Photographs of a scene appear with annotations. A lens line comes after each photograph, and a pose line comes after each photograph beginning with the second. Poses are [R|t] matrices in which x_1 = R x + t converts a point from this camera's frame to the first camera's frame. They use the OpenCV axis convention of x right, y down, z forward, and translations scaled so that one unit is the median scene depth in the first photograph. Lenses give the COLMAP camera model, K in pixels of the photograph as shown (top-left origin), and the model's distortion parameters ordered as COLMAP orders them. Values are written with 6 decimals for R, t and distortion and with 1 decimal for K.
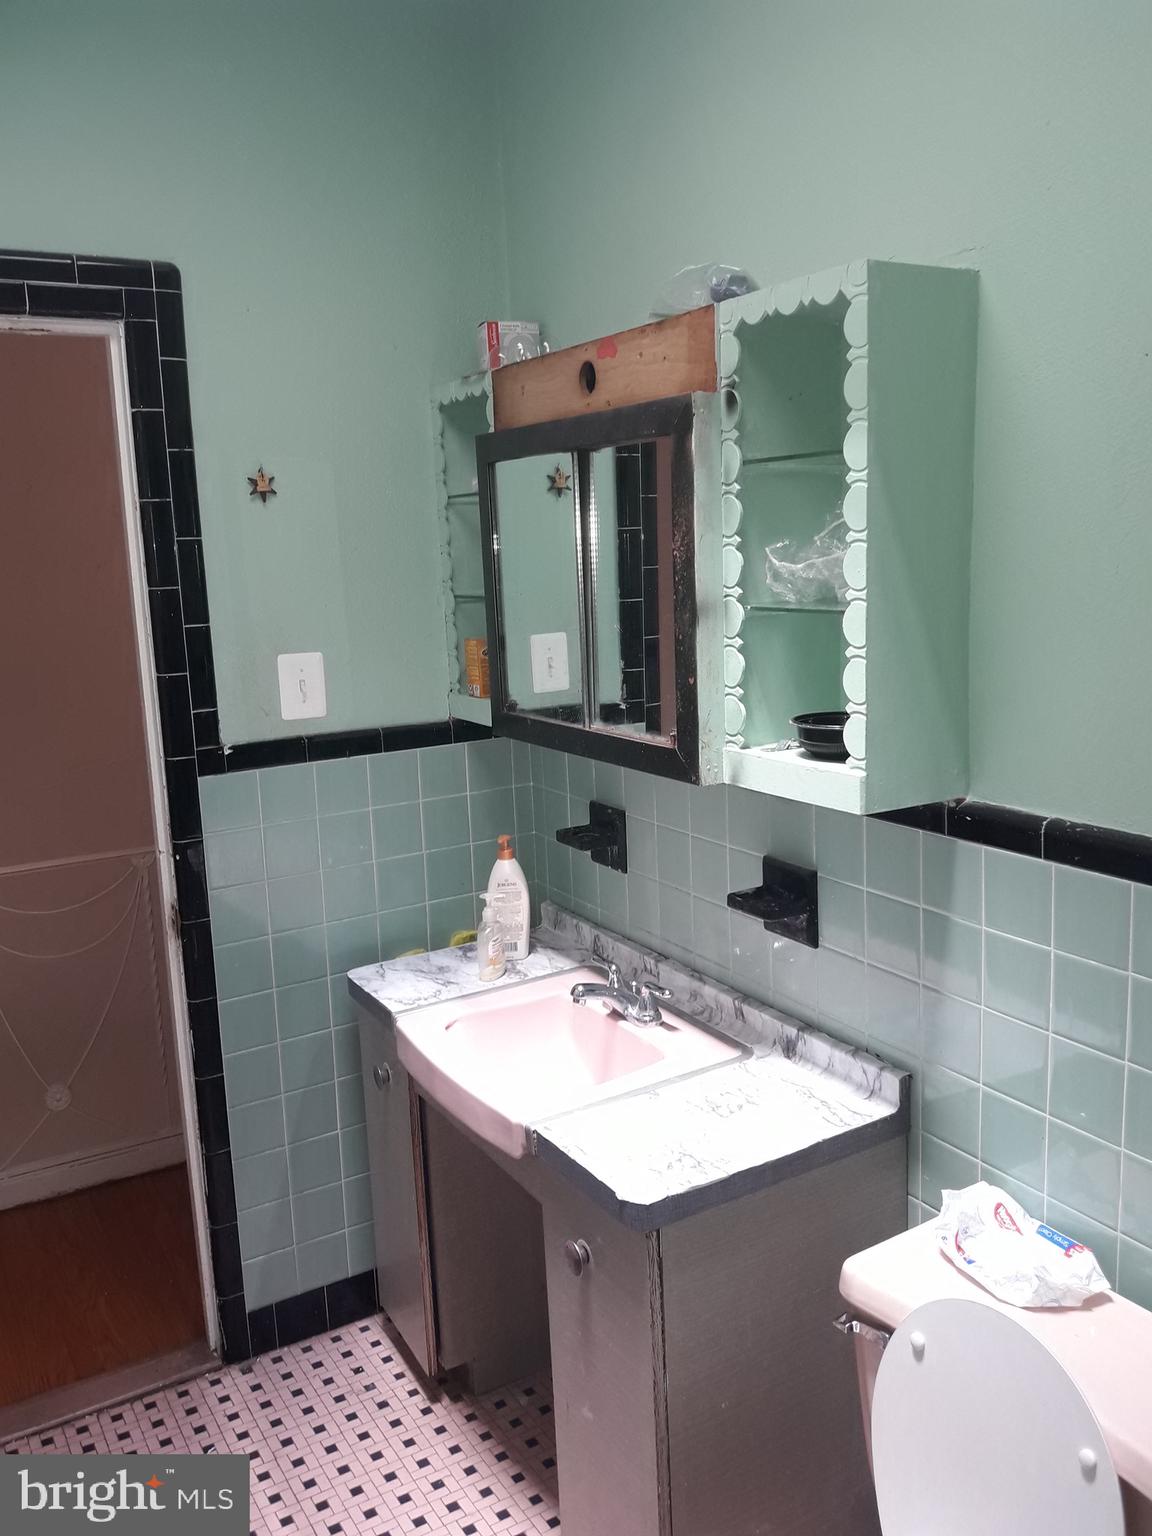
lens RADIAL K [[1232.8, 0, 583.7], [0, 1232.8, 752.6], [0, 0, 1]] dist [0.162986, -0.386735]
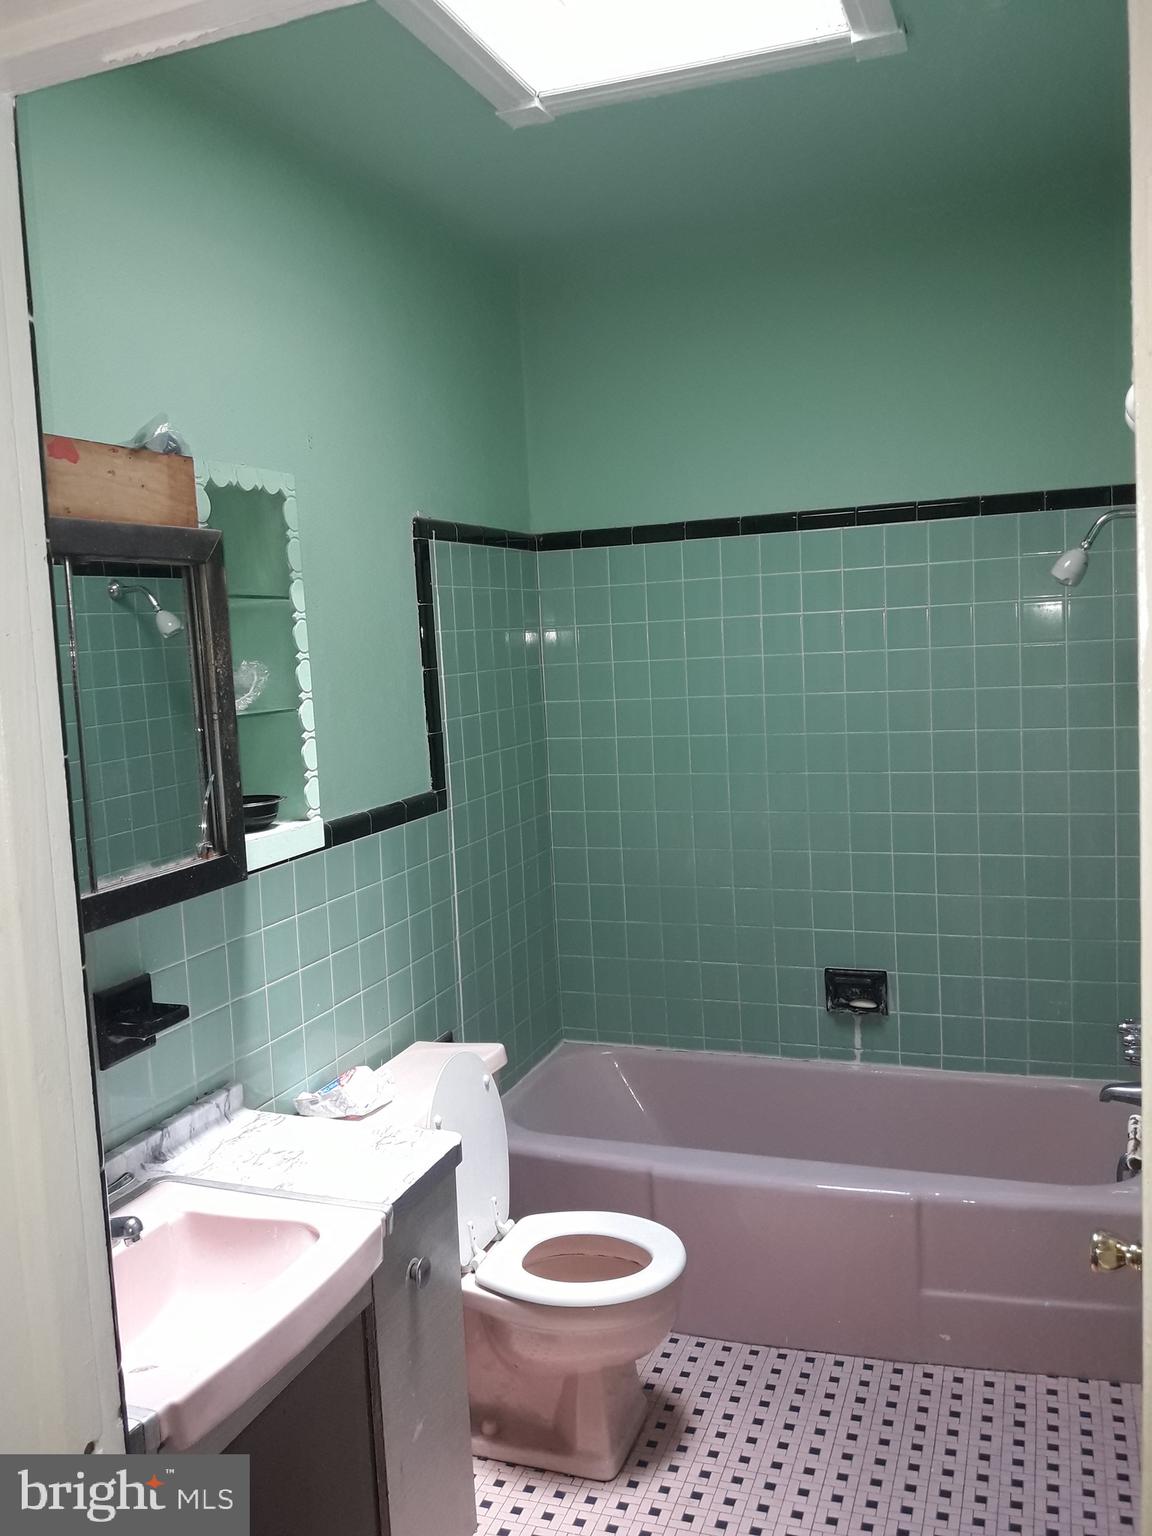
lens RADIAL K [[1232.8, 0, 583.7], [0, 1232.8, 752.6], [0, 0, 1]] dist [0.162986, -0.386735]
pose [[-0.608062, -0.012036, 0.793798, -0.931105], [0.208828, 0.962248, 0.174556, -0.204339], [-0.765932, 0.271908, -0.582593, 1.334902]]
